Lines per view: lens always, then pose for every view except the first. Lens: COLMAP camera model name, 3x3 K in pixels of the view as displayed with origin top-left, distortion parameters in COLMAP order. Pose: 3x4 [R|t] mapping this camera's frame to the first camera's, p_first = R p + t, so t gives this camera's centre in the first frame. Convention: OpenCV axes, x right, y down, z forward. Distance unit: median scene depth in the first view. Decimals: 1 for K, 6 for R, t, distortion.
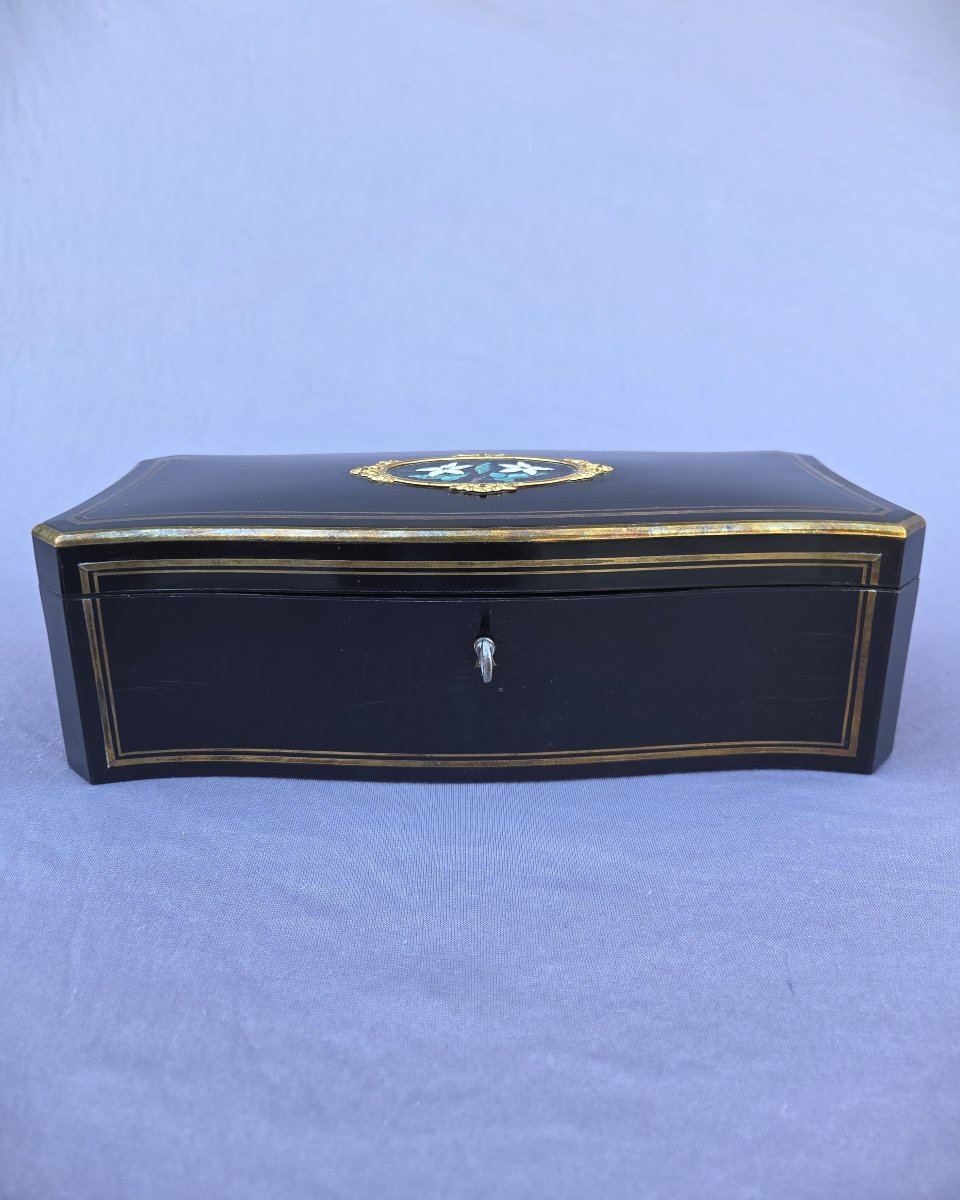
lens RADIAL K [[944.2, 0, 449.8], [0, 944.2, 588.4], [0, 0, 1]] dist [0.029828, -0.040803]
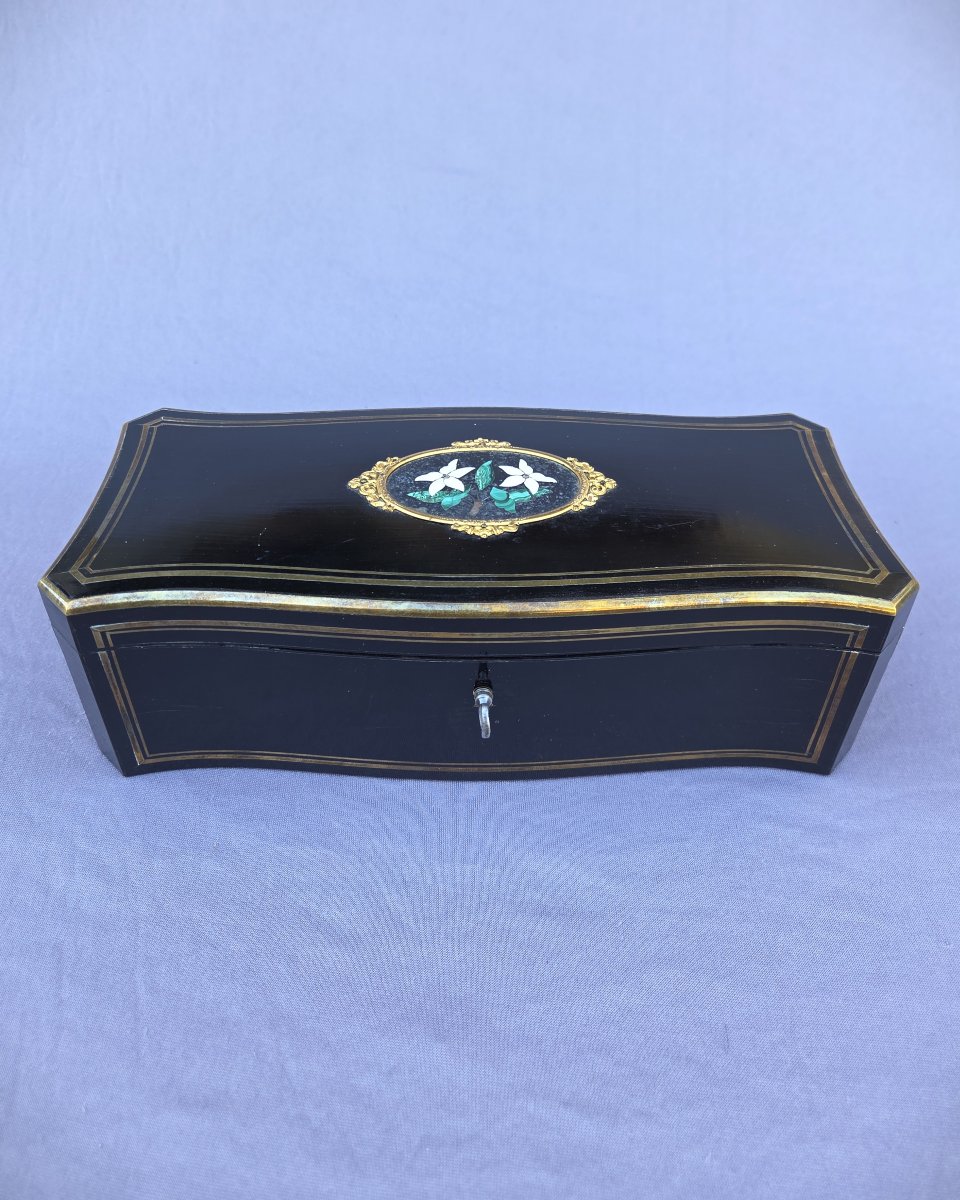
lens RADIAL K [[944.2, 0, 442.6], [0, 944.2, 595.8], [0, 0, 1]] dist [0.029828, -0.040803]
pose [[0.999966, 0.002308, 0.007884, -0.017704], [-0.005121, 0.925542, 0.378611, -0.450098], [-0.006423, -0.378638, 0.925522, 0.058719]]
